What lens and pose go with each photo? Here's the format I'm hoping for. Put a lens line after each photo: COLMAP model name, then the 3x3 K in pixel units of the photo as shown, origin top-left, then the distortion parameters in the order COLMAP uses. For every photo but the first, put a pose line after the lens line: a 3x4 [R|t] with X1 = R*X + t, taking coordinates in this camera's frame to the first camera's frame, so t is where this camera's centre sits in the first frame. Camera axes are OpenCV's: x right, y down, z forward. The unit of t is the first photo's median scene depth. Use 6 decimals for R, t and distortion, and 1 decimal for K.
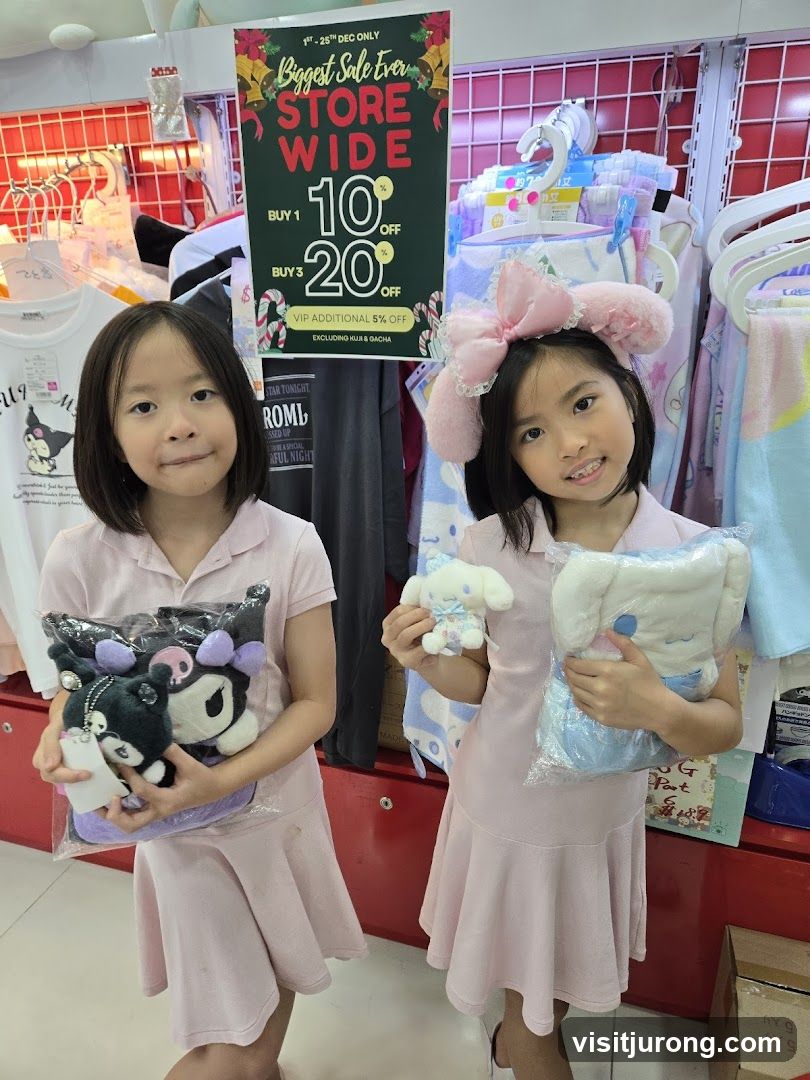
lens RADIAL K [[720.3, 0, 405.0], [0, 720.3, 540.0], [0, 0, 1]] dist [0.033428, -0.003587]
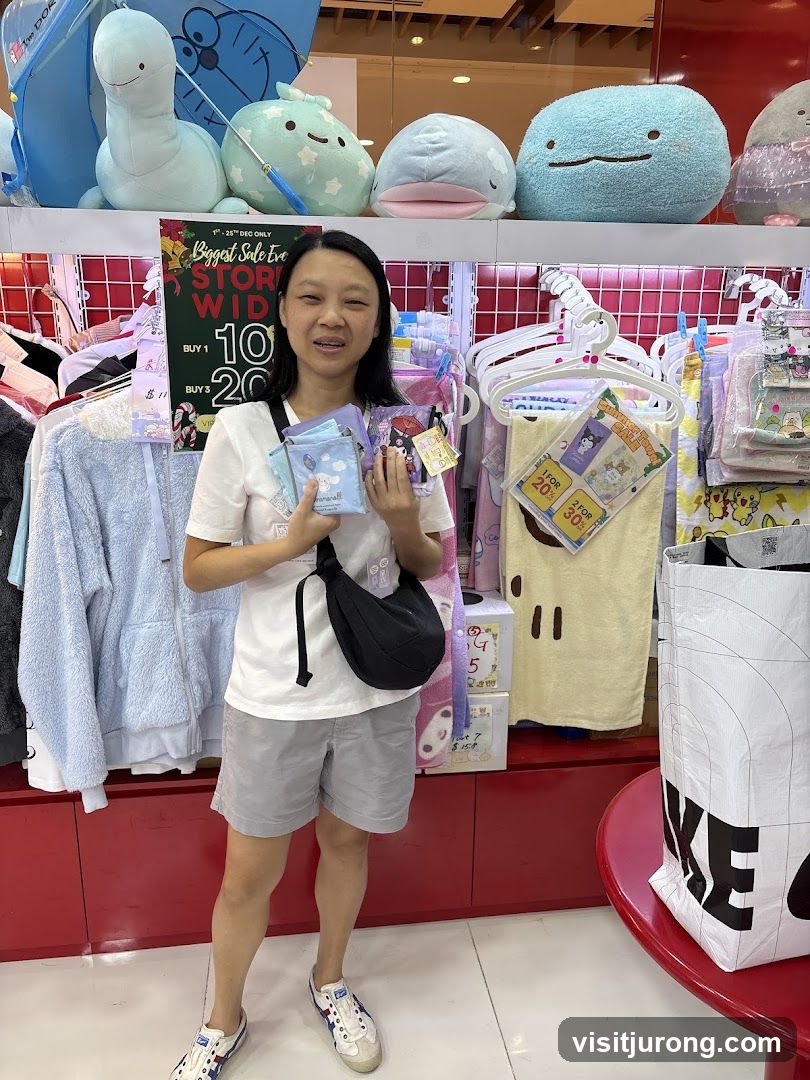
lens RADIAL K [[851.0, 0, 405.0], [0, 851.0, 540.0], [0, 0, 1]] dist [-0.005856, -0.001743]
pose [[0.899175, -0.082717, 0.429701, -0.530528], [0.118373, 0.991339, -0.056870, 0.026217], [-0.421275, 0.102001, 0.901179, -0.517591]]
